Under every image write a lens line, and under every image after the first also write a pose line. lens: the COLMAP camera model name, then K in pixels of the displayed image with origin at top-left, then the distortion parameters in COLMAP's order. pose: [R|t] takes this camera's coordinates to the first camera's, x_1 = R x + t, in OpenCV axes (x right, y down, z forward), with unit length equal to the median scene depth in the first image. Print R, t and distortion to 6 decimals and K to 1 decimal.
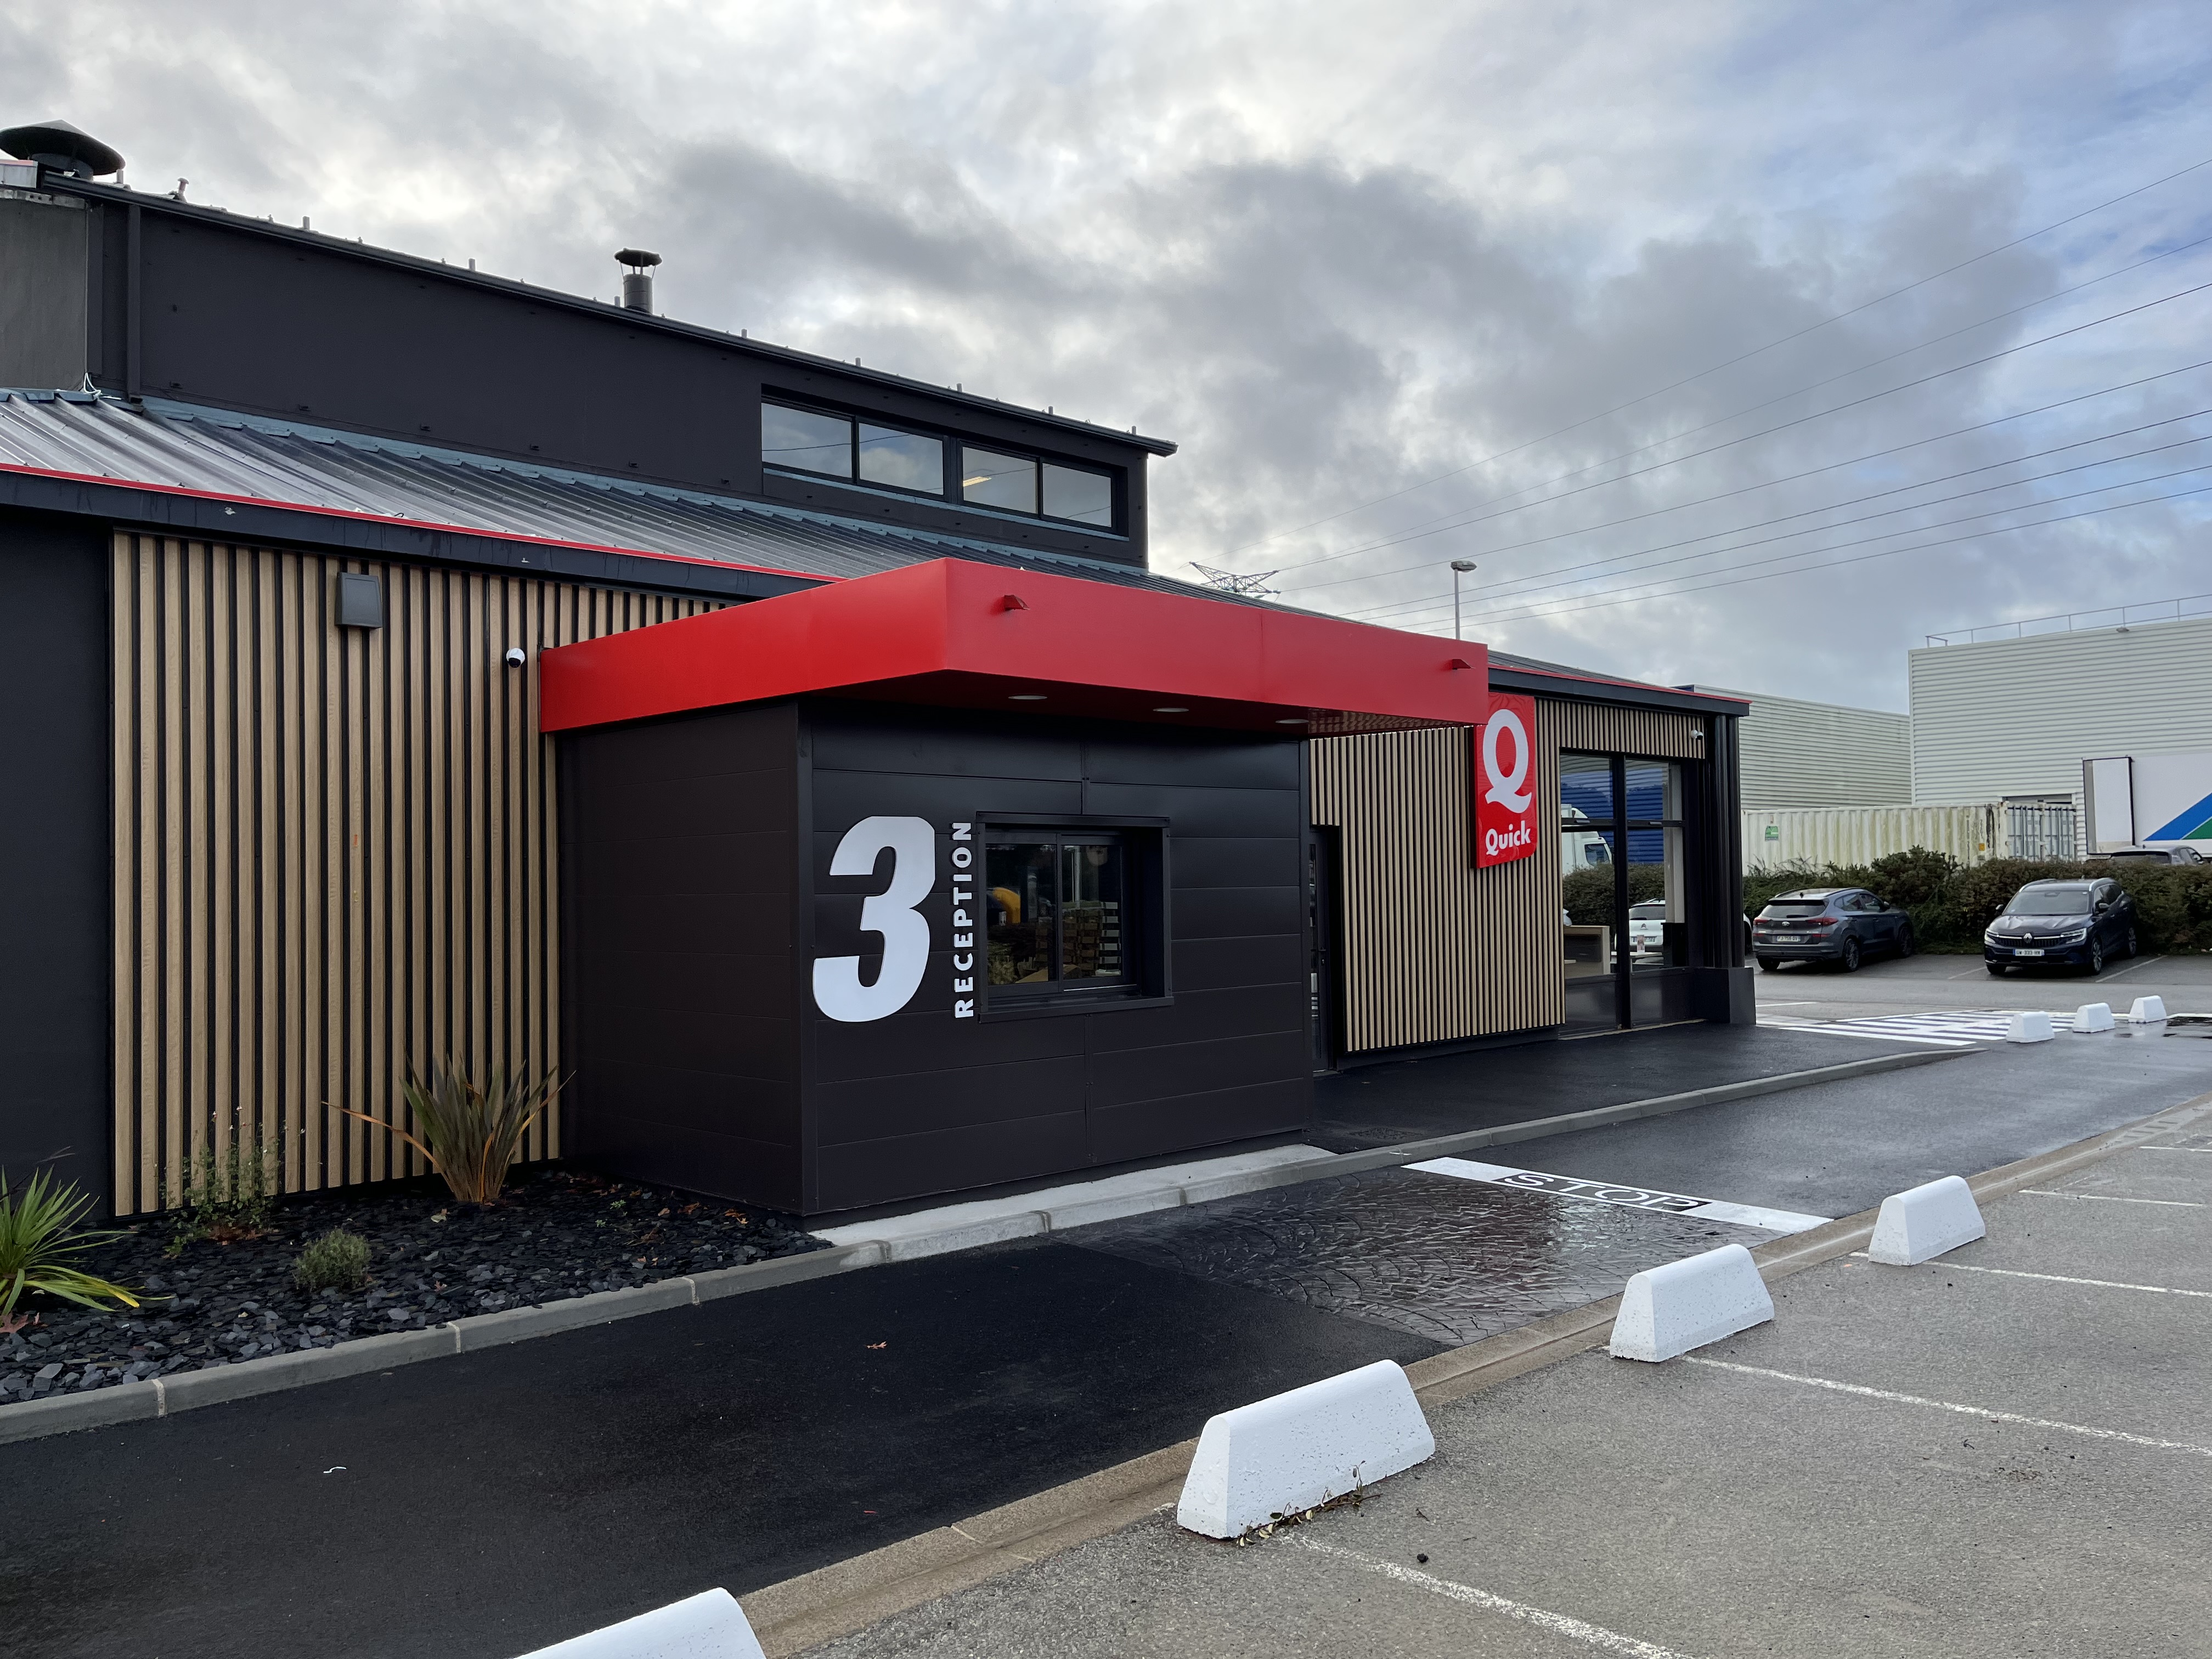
lens RADIAL K [[1777.3, 0, 1106.0], [0, 1777.3, 829.5], [0, 0, 1]] dist [0.001204, -0.000678]
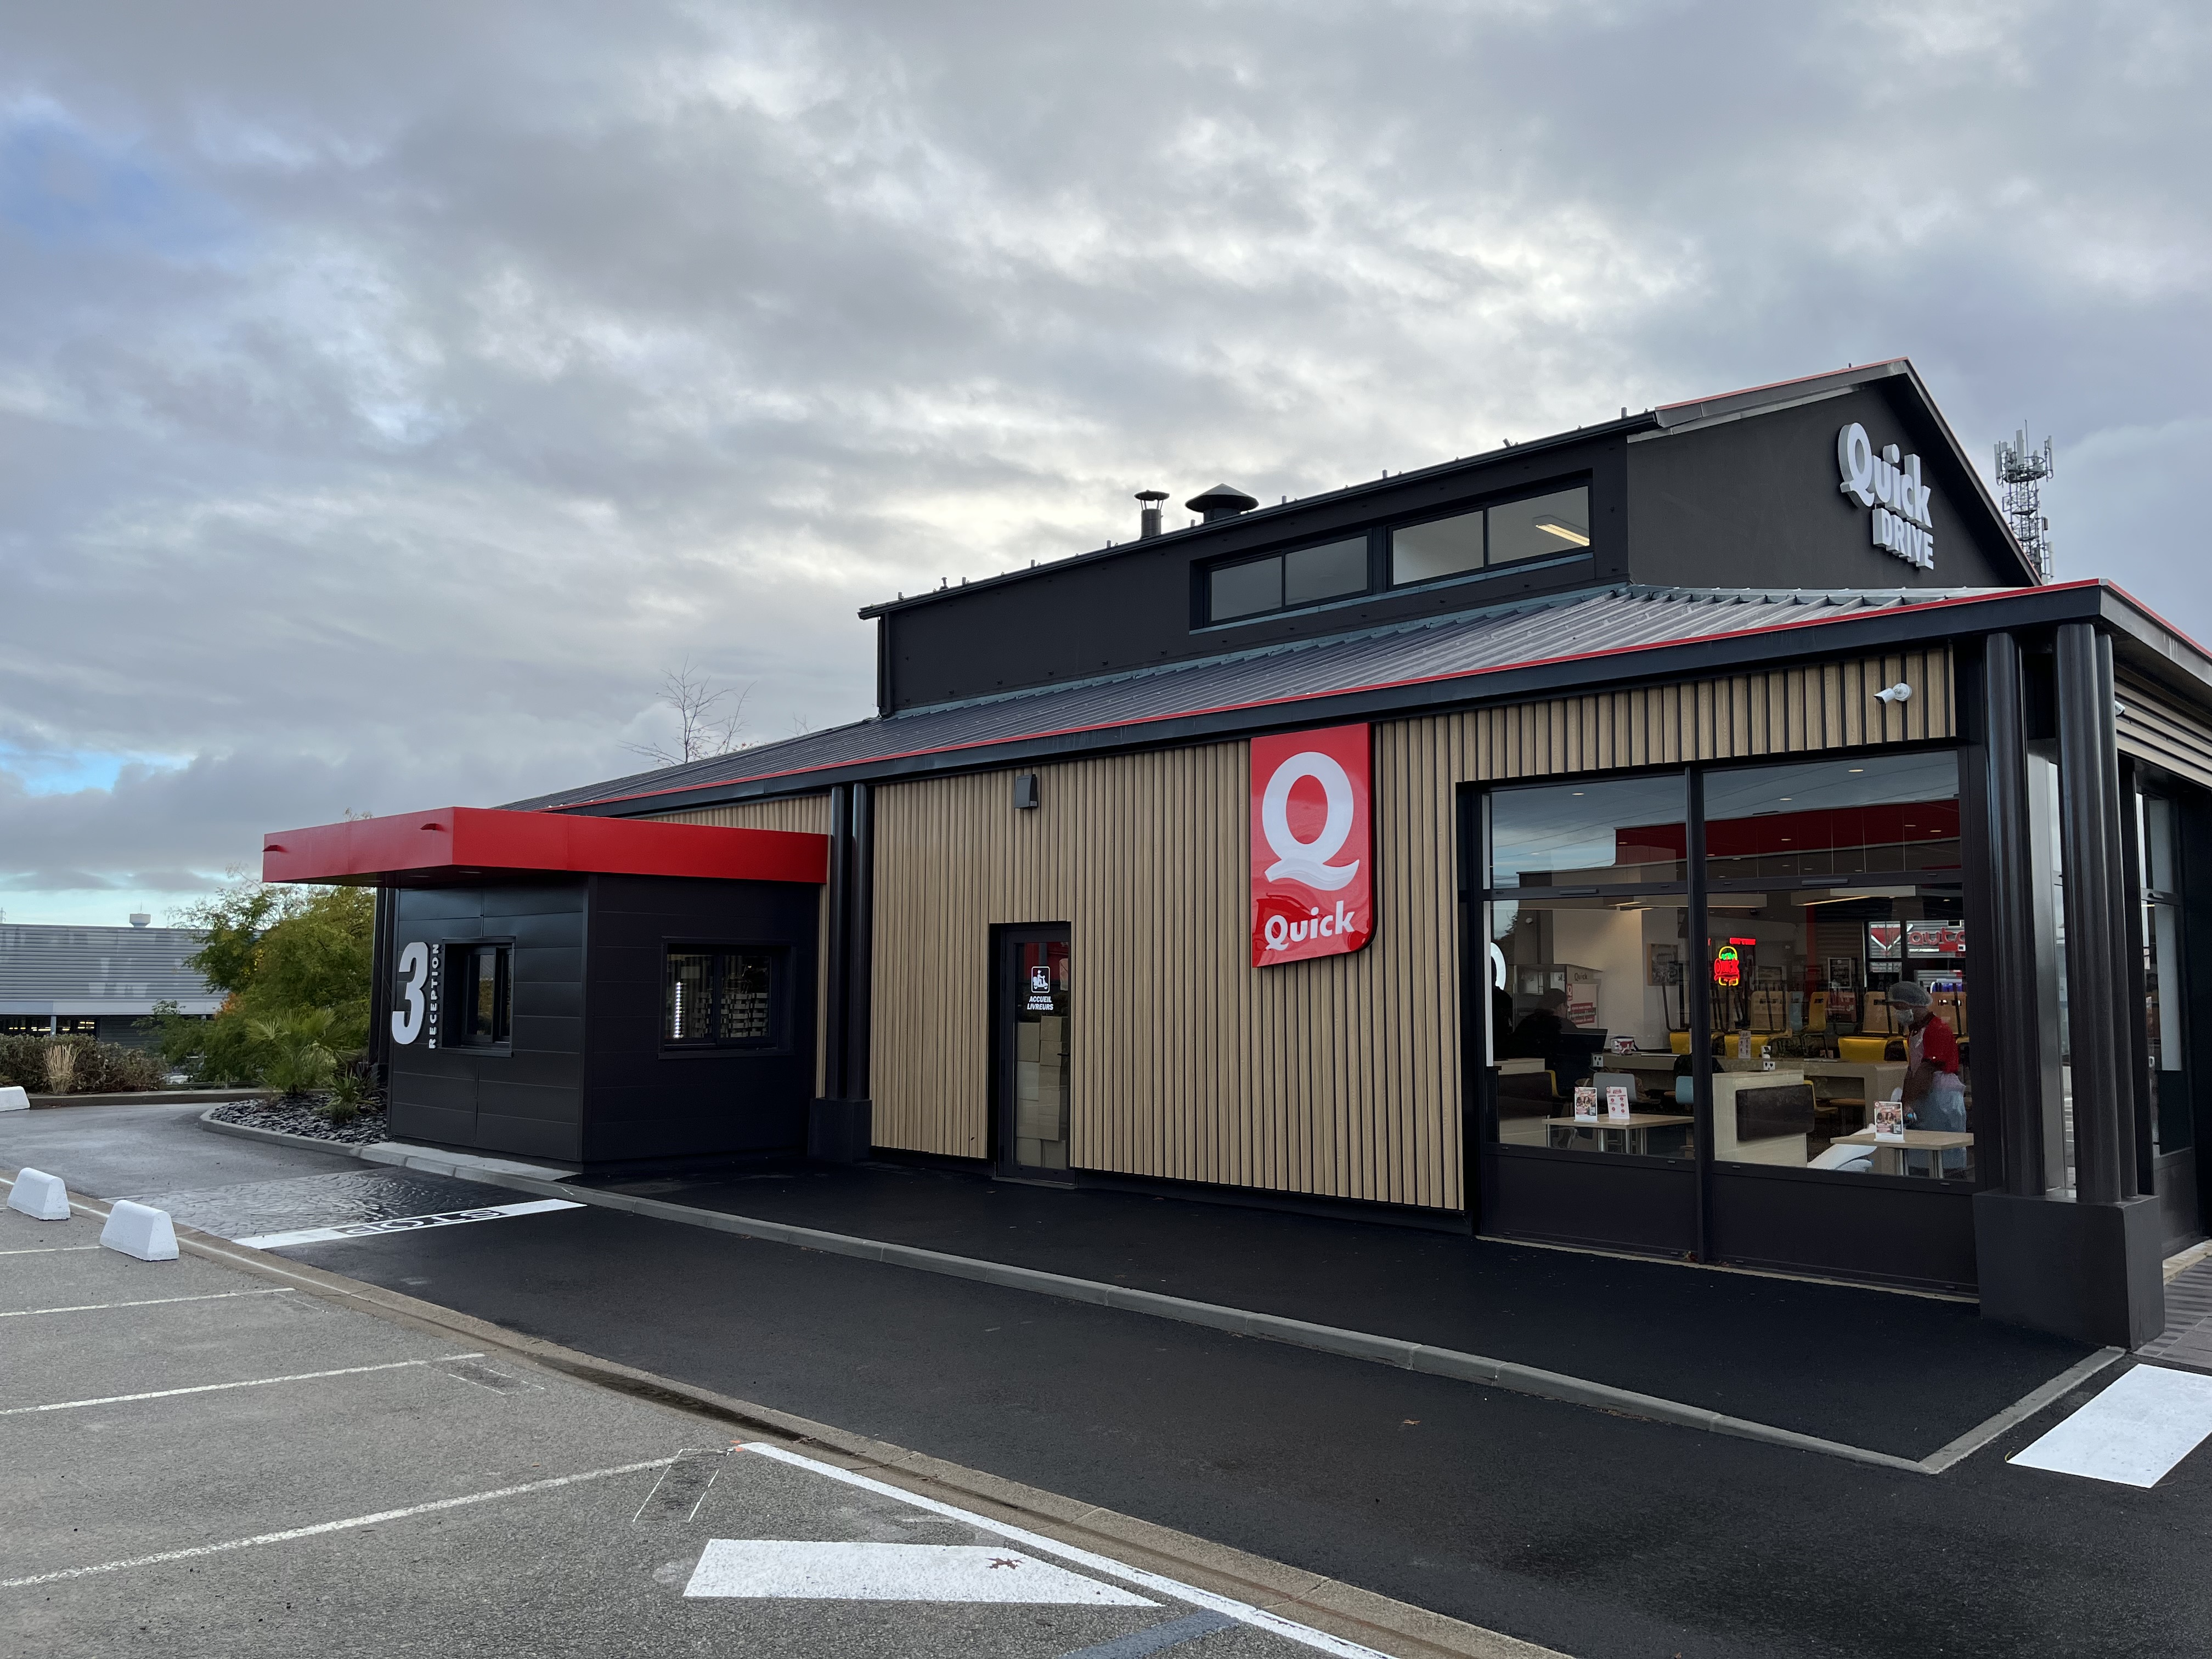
lens RADIAL K [[1662.0, 0, 1106.0], [0, 1662.0, 829.5], [0, 0, 1]] dist [0.004213, 0.000446]
pose [[-0.002048, -0.070687, -0.997496, 0.913019], [0.029490, 0.997060, -0.070717, 0.010861], [0.999563, -0.029561, 0.000042, 0.924954]]
